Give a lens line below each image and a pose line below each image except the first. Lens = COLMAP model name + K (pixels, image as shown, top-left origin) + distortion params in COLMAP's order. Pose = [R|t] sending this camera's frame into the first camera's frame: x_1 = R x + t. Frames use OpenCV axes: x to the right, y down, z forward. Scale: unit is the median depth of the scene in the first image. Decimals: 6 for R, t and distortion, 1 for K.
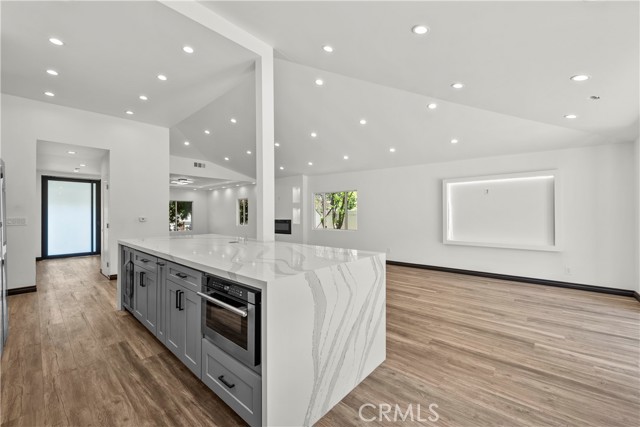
lens RADIAL K [[257.2, 0, 321.5], [0, 257.2, 214.0], [0, 0, 1]] dist [-0.002578, 0.000170]
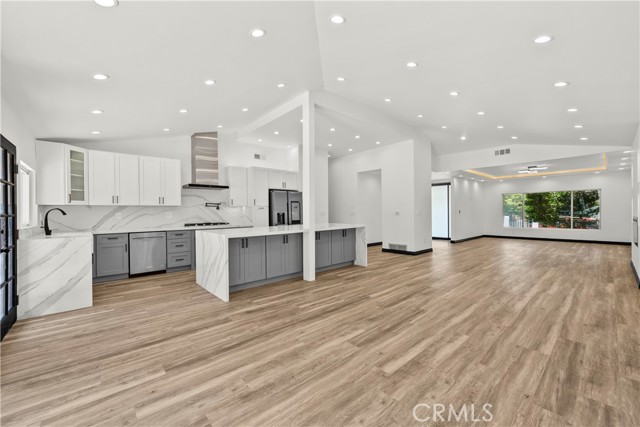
lens RADIAL K [[257.2, 0, 320.6], [0, 257.2, 214.6], [0, 0, 1]] dist [-0.002578, 0.000170]
pose [[-0.115979, 0.018056, -0.993087, 1.577383], [0.012188, 0.999785, 0.016754, 0.004206], [0.993177, -0.010161, -0.116175, 1.594948]]
